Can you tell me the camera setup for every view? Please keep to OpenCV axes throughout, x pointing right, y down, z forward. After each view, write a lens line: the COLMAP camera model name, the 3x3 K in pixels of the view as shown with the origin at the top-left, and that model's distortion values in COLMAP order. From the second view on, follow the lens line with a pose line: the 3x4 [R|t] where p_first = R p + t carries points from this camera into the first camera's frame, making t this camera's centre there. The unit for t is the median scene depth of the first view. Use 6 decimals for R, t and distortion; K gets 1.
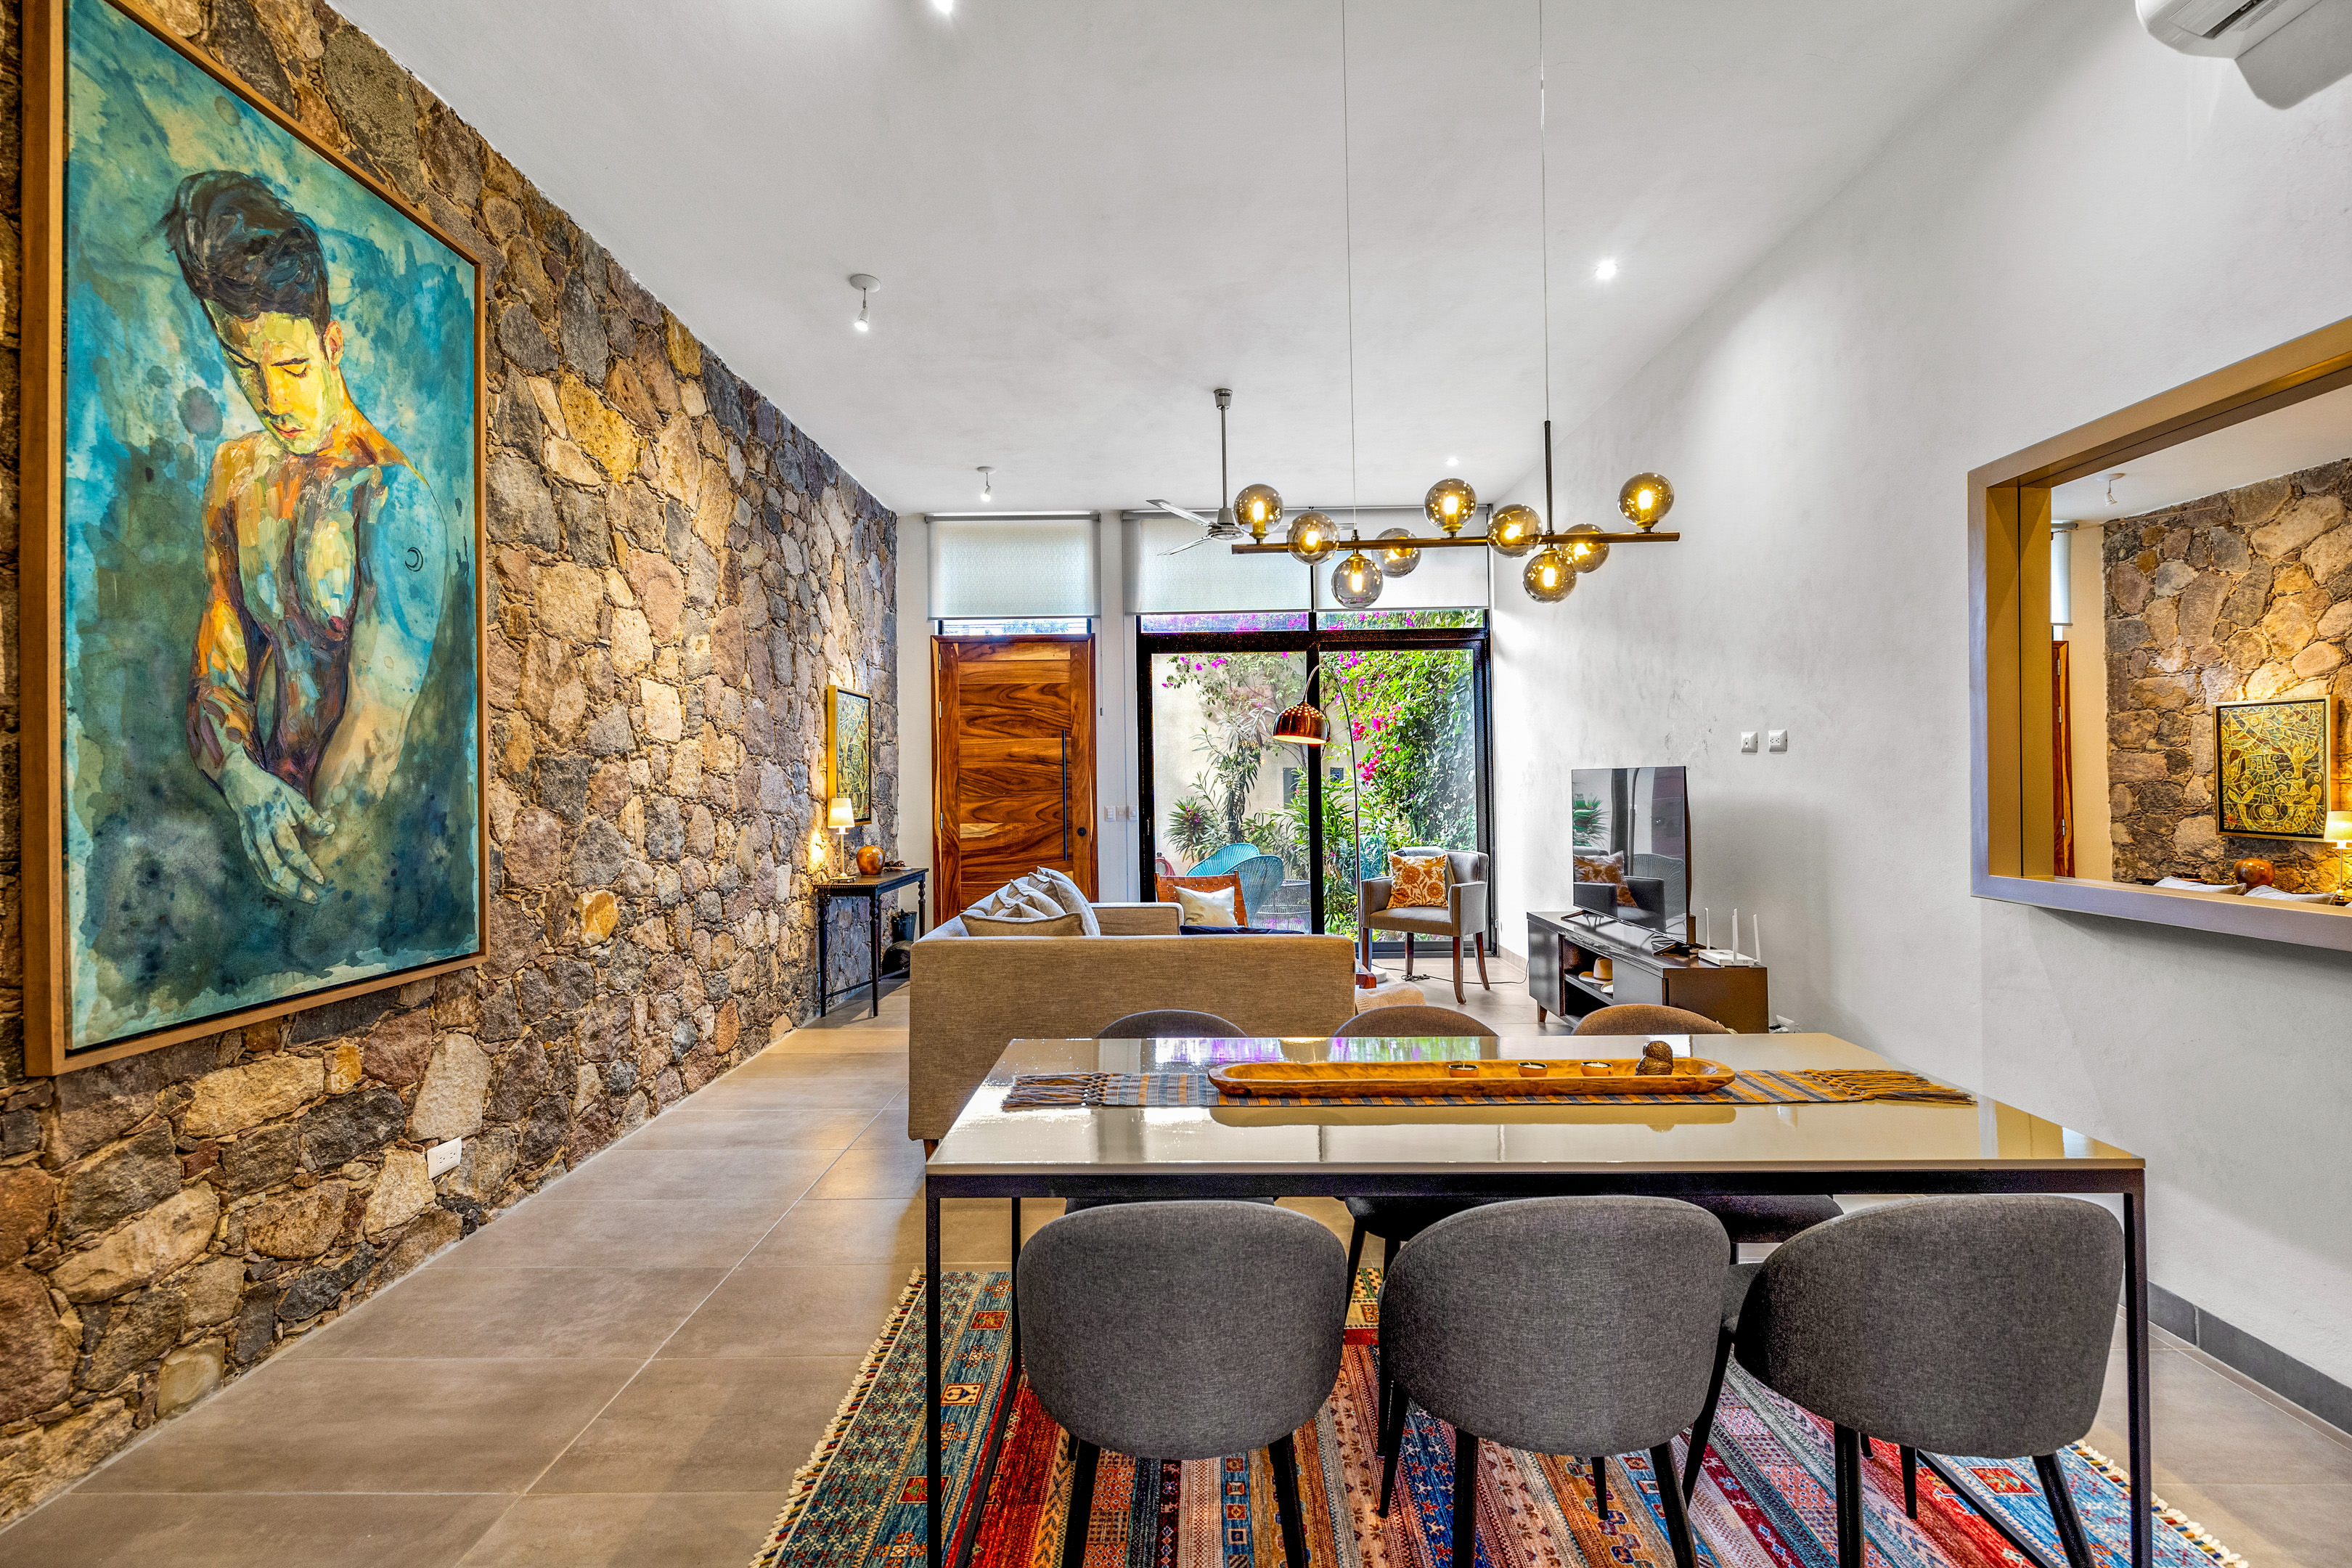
lens RADIAL K [[989.5, 0, 1173.6], [0, 989.5, 774.8], [0, 0, 1]] dist [-0.002291, 0.001802]
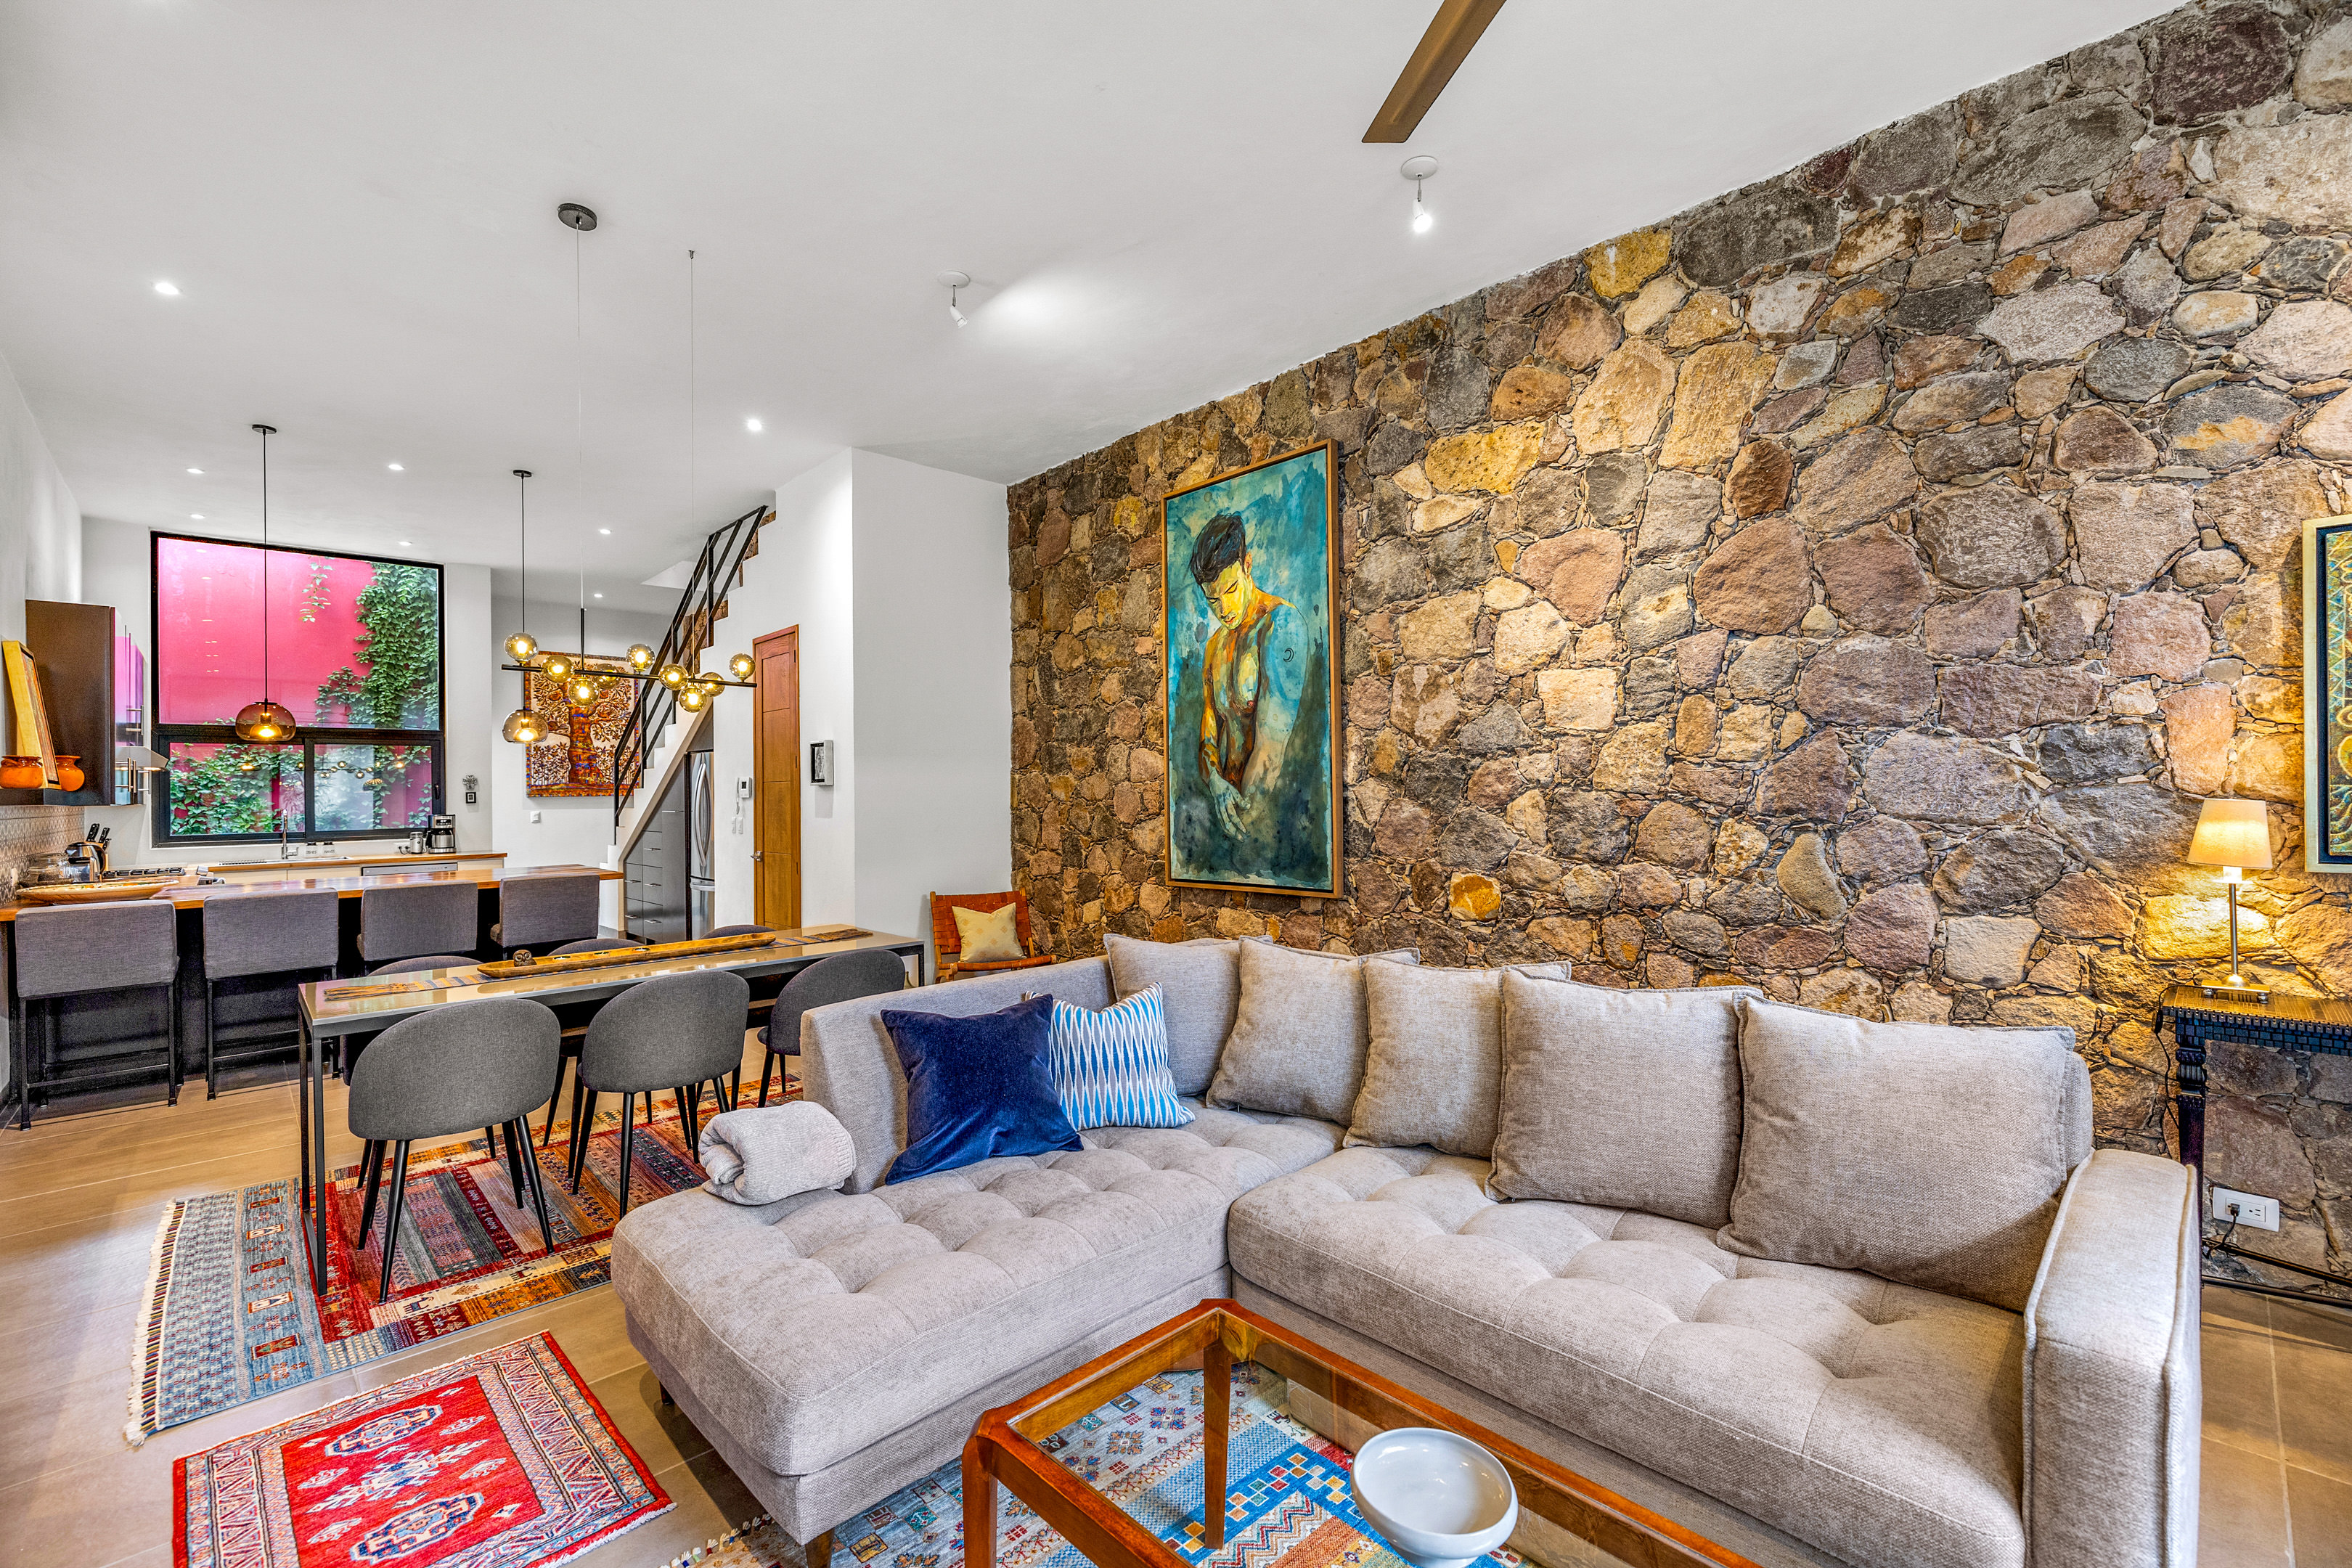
lens RADIAL K [[989.5, 0, 1173.8], [0, 989.5, 779.8], [0, 0, 1]] dist [-0.002291, 0.001802]
pose [[-0.709657, 0.017773, -0.704324, 0.389938], [0.032233, 0.999454, -0.007256, 0.005851], [0.703810, -0.027852, -0.709842, 1.330645]]
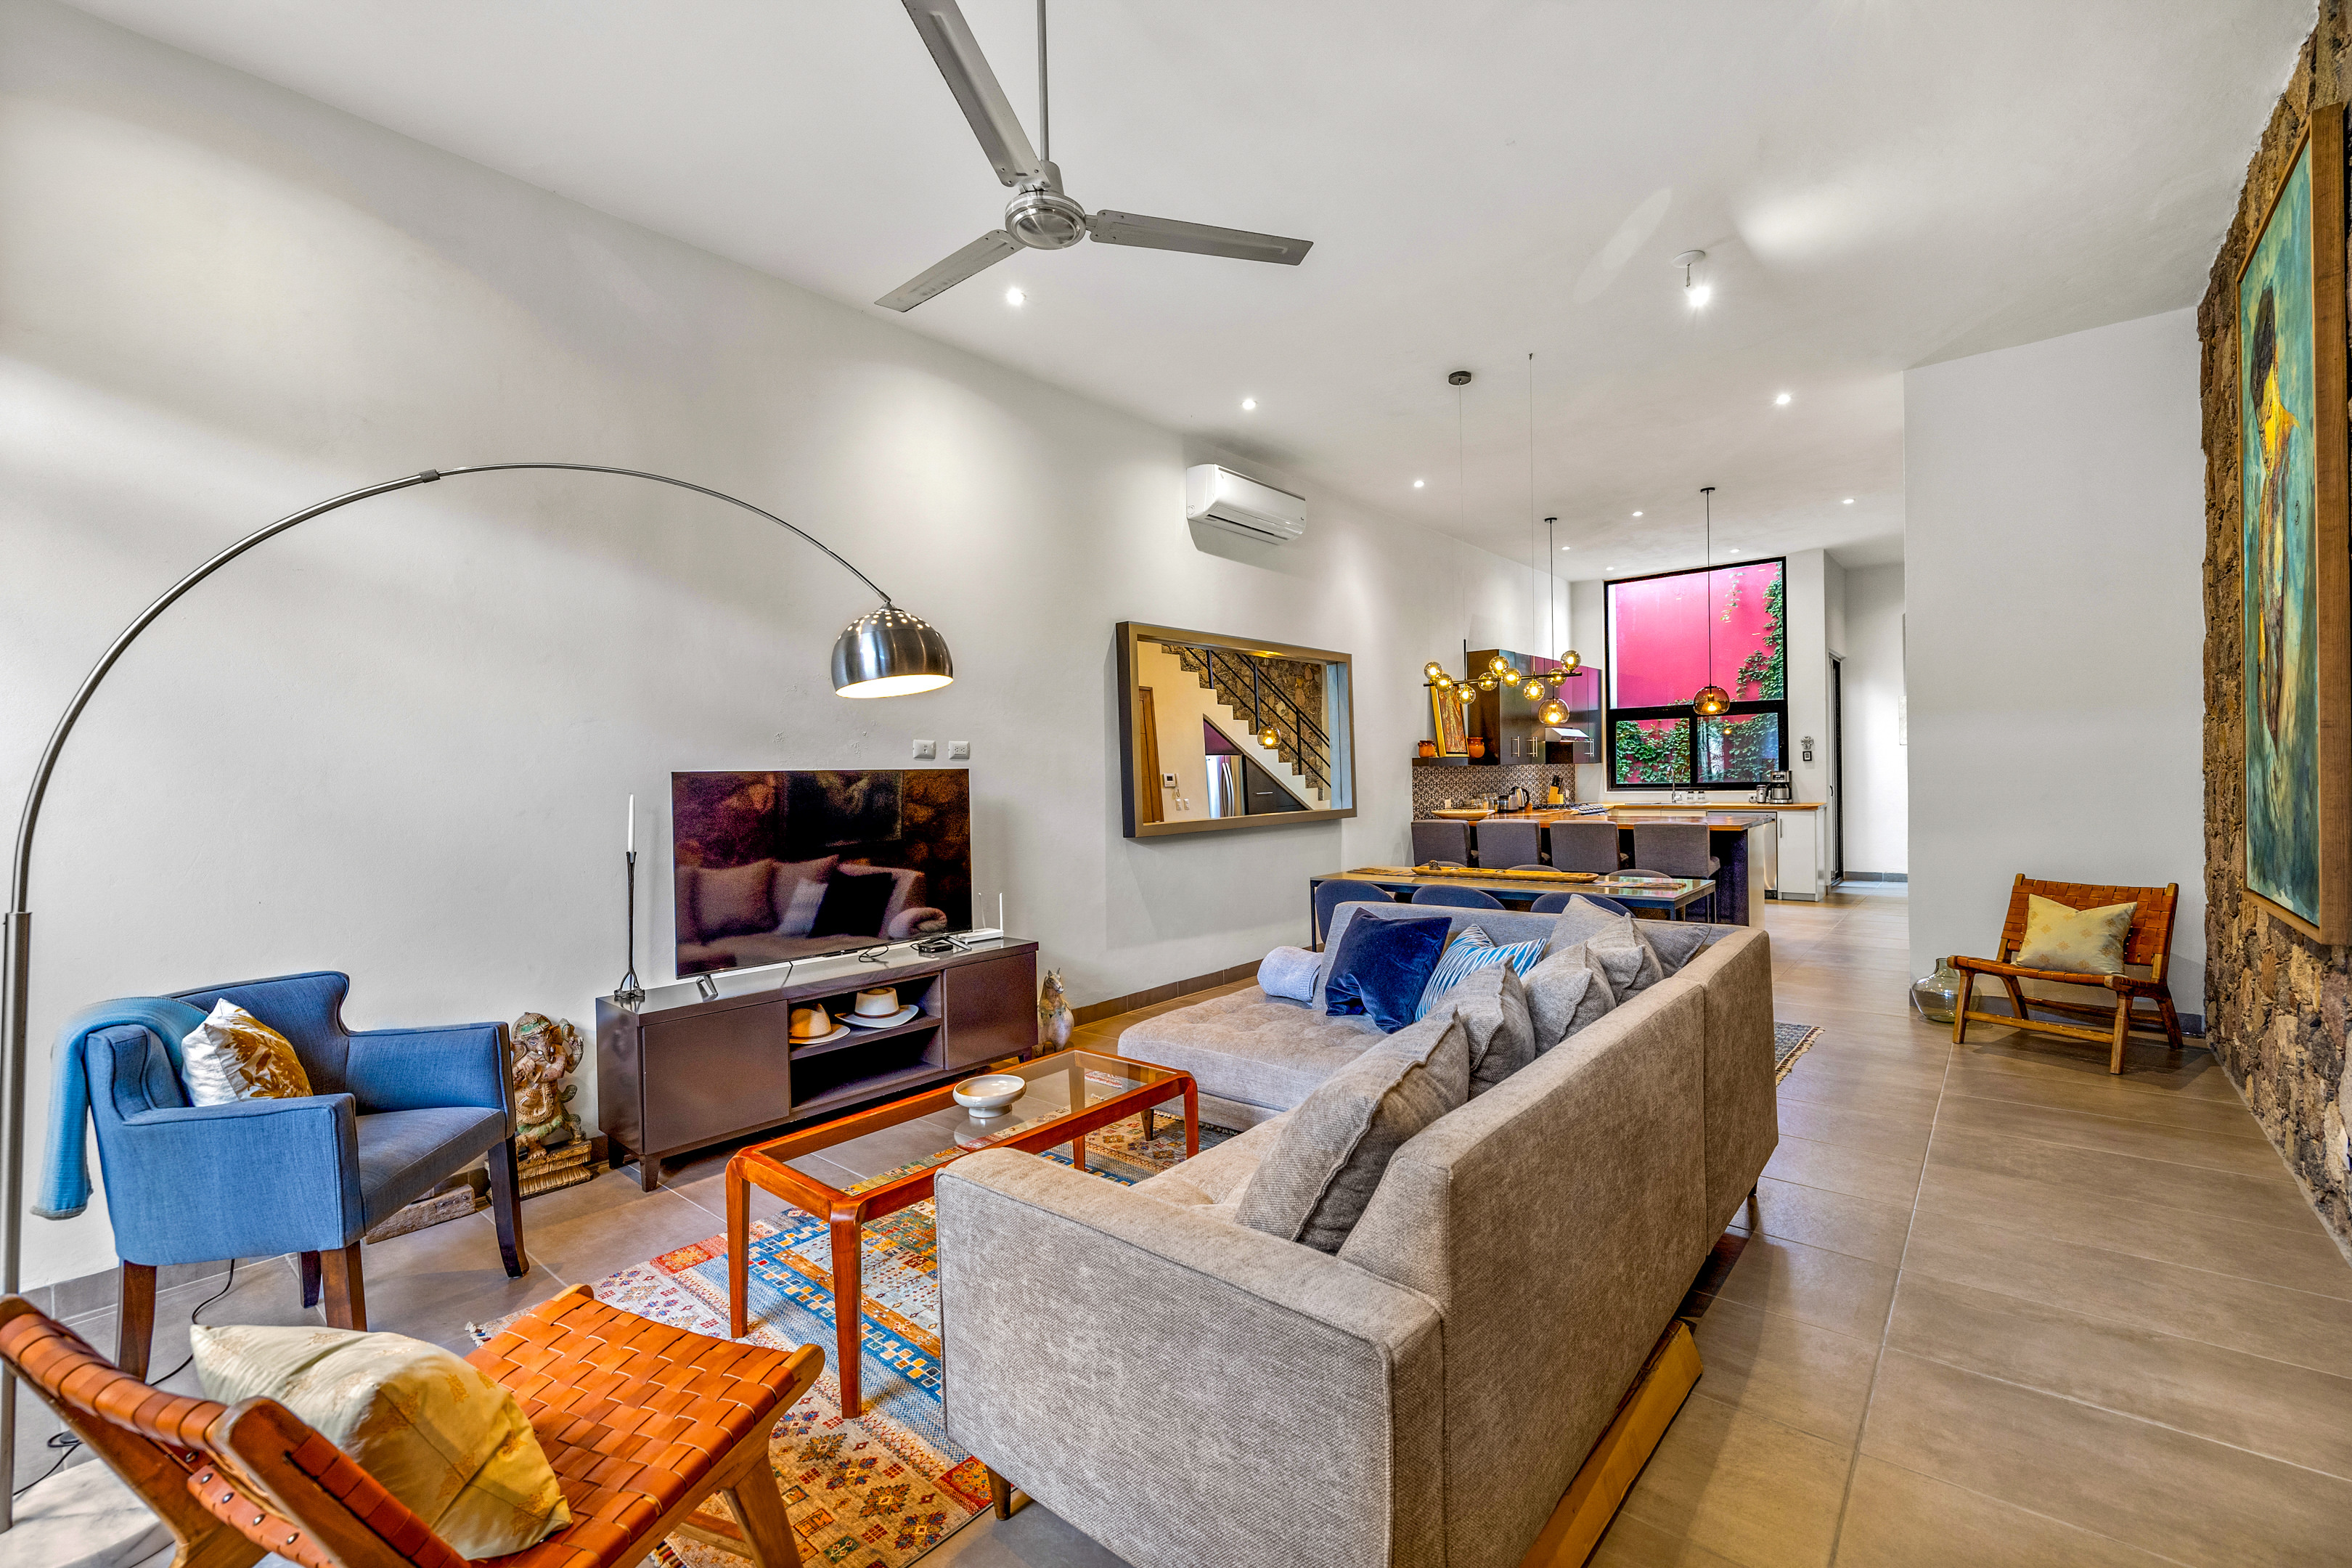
lens RADIAL K [[989.5, 0, 1172.8], [0, 989.5, 797.0], [0, 0, 1]] dist [-0.002291, 0.001802]
pose [[-0.772086, 0.017939, 0.635265, -0.332478], [0.027352, 0.999613, 0.005015, 0.024318], [-0.634929, 0.021248, -0.772278, 1.604067]]
